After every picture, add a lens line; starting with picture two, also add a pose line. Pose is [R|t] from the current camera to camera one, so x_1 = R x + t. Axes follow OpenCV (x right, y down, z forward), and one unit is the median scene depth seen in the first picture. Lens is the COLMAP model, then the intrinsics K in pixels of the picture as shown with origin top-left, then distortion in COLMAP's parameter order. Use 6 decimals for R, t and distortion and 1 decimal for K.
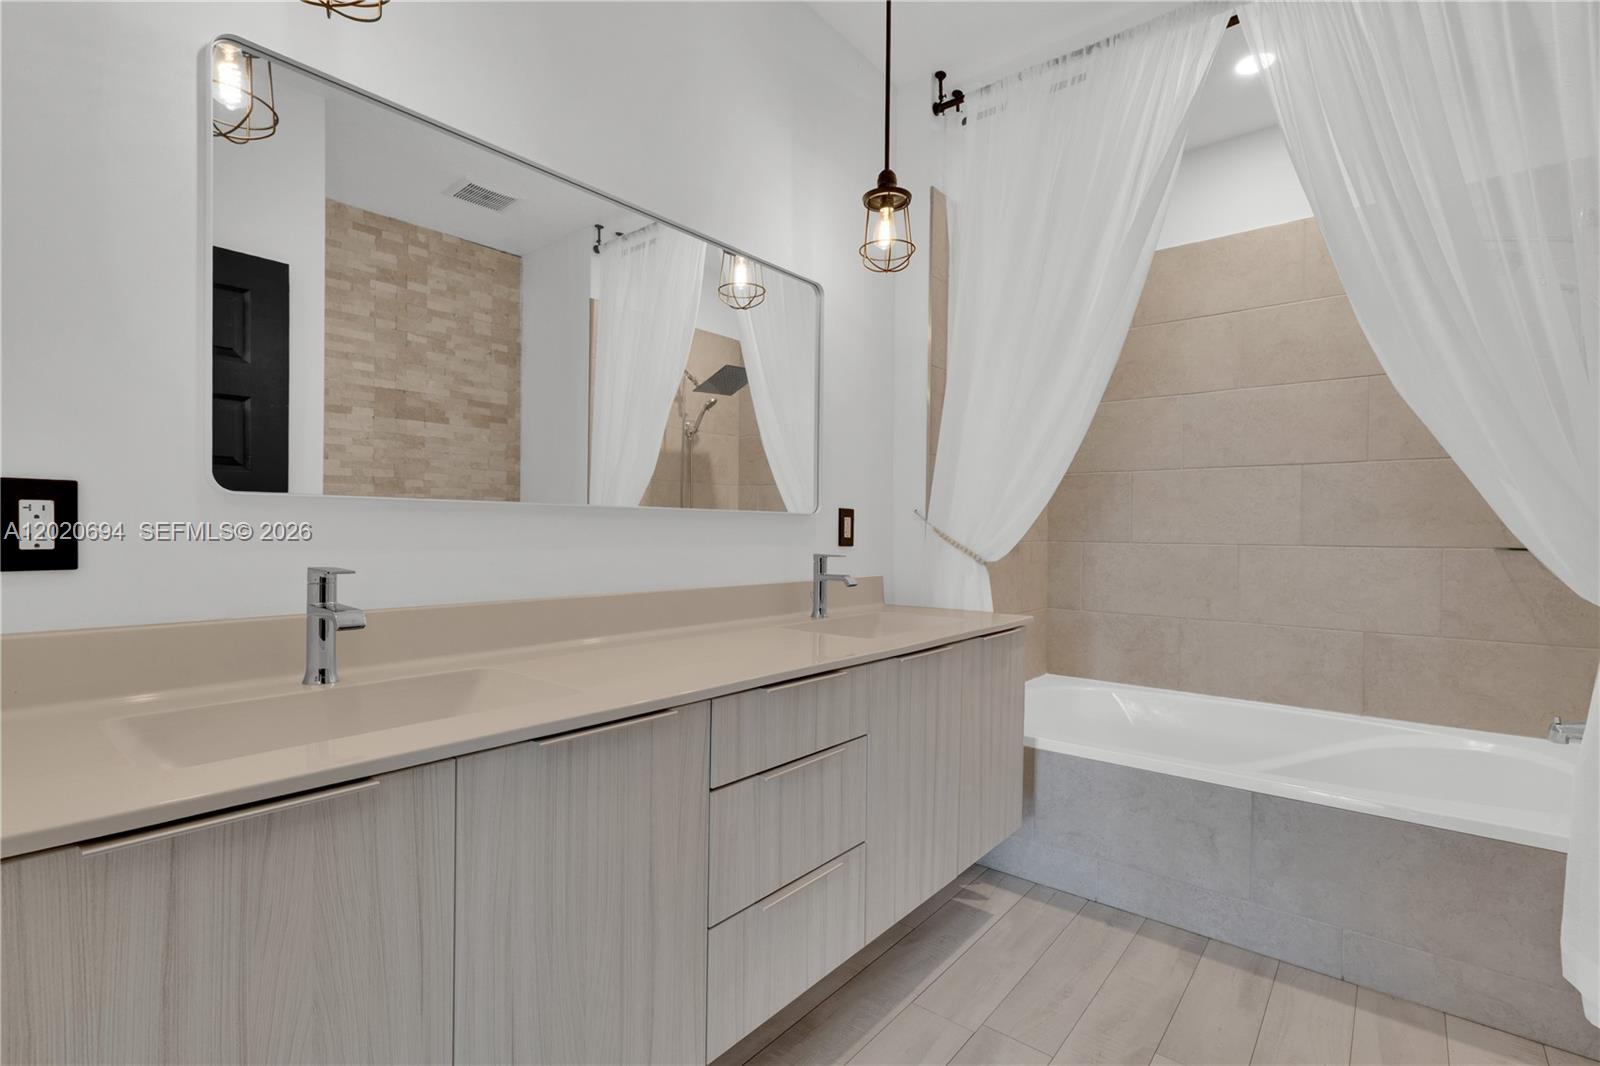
lens RADIAL K [[734.8, 0, 798.2], [0, 734.8, 538.5], [0, 0, 1]] dist [-0.001393, 0.001440]
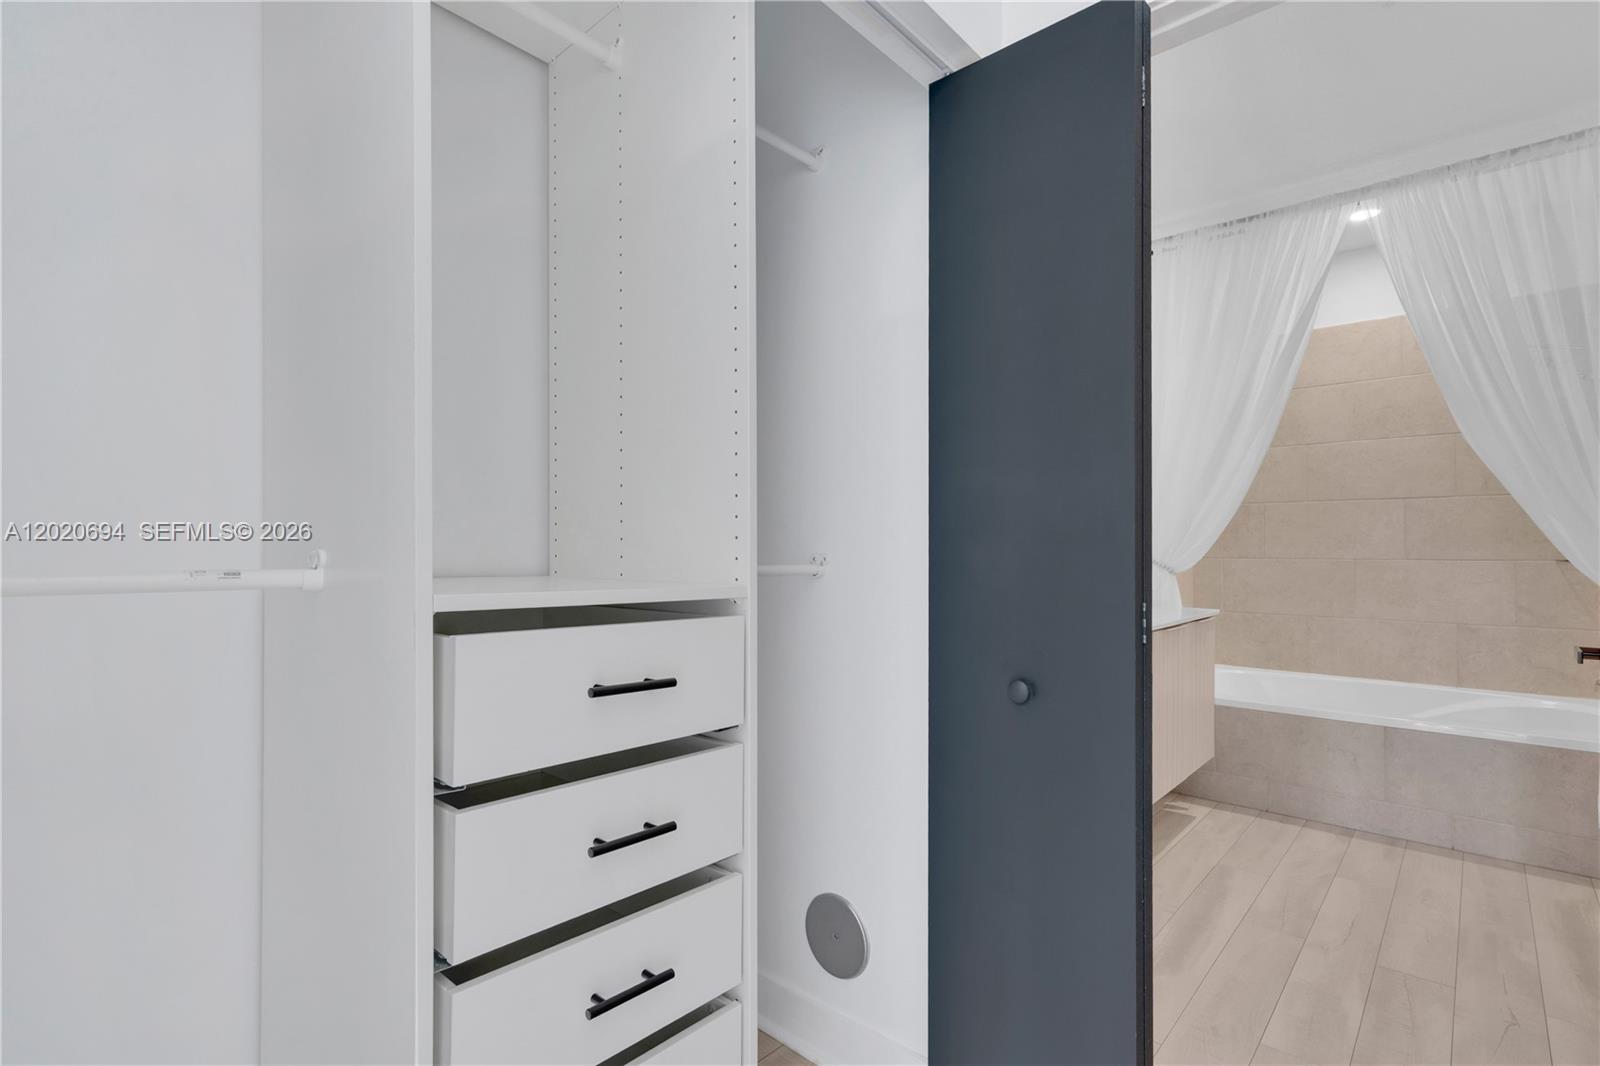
lens RADIAL K [[748.5, 0, 801.3], [0, 748.5, 538.9], [0, 0, 1]] dist [-0.000542, 0.000099]
pose [[0.998819, -0.007885, -0.047945, -0.424730], [0.006607, 0.999620, -0.026758, 0.002094], [0.048138, 0.026409, 0.998492, -0.504360]]
